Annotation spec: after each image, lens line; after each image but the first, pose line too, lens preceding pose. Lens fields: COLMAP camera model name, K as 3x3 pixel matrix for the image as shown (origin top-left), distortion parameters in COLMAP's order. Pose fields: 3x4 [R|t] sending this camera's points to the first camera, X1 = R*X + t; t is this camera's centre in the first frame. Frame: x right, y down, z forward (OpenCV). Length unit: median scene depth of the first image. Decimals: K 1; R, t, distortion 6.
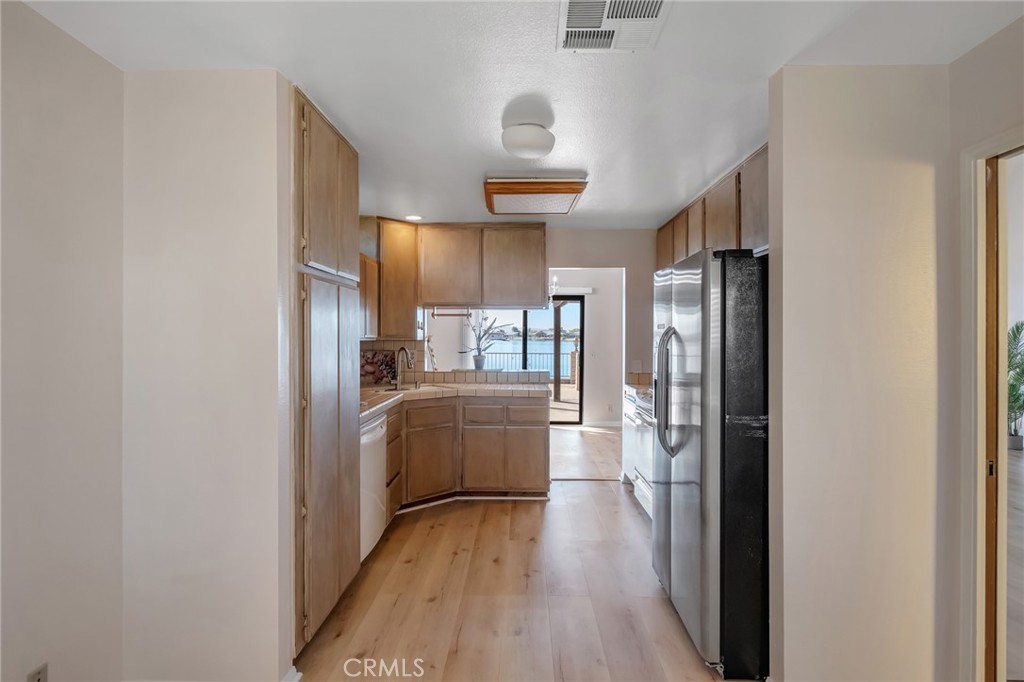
lens RADIAL K [[527.6, 0, 512.0], [0, 527.6, 341.0], [0, 0, 1]] dist [-0.000264, 0.000051]
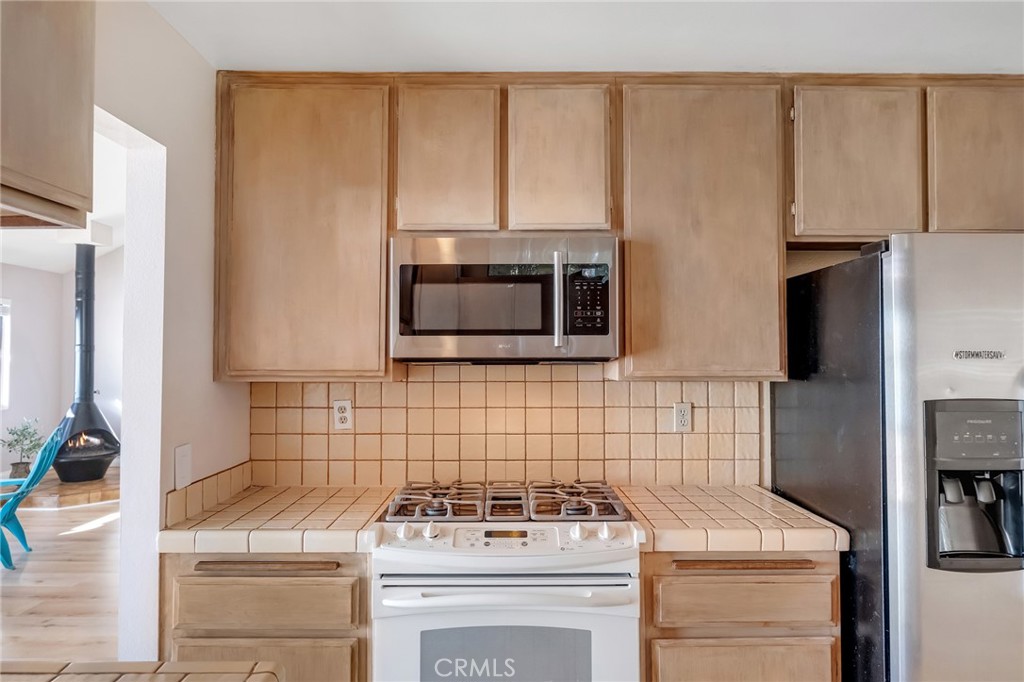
lens RADIAL K [[614.4, 0, 512.0], [0, 614.4, 341.0], [0, 0, 1]] dist [-0.004260, -0.000819]
pose [[-0.029929, 0.018369, 0.999383, -0.152258], [0.009562, 0.999791, -0.018090, -0.020270], [-0.999506, 0.009014, -0.030098, 0.864377]]
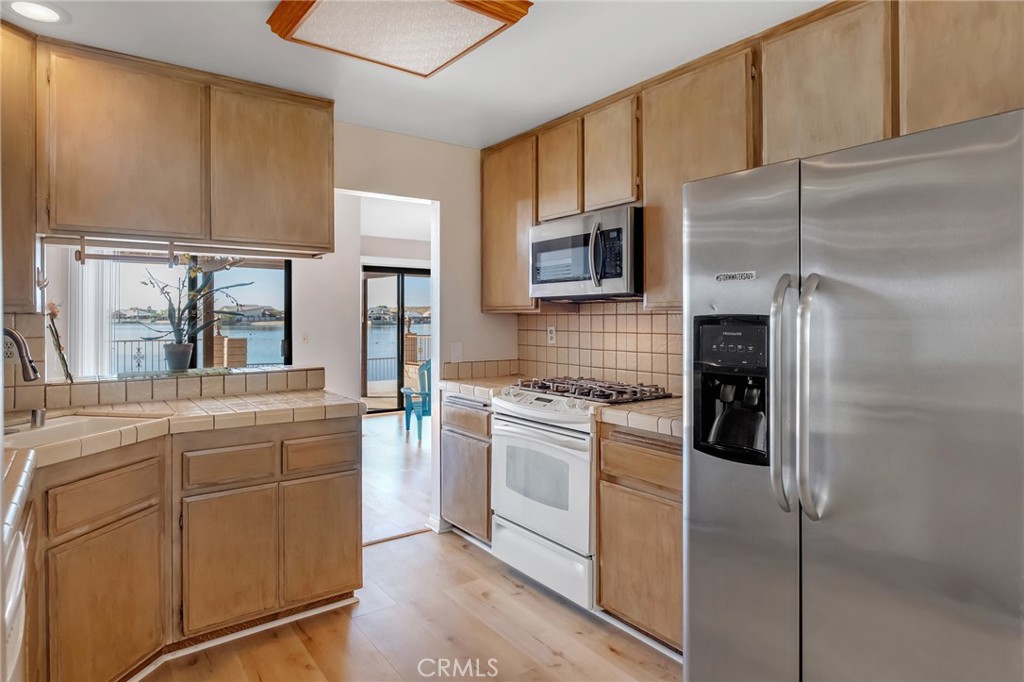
lens RADIAL K [[585.9, 0, 512.5], [0, 585.9, 320.5], [0, 0, 1]] dist [-0.001761, 0.000356]
pose [[0.792694, -0.009211, 0.609551, -0.165614], [0.011440, 0.999935, 0.000233, 0.009136], [-0.609513, 0.006789, 0.792747, 0.398999]]
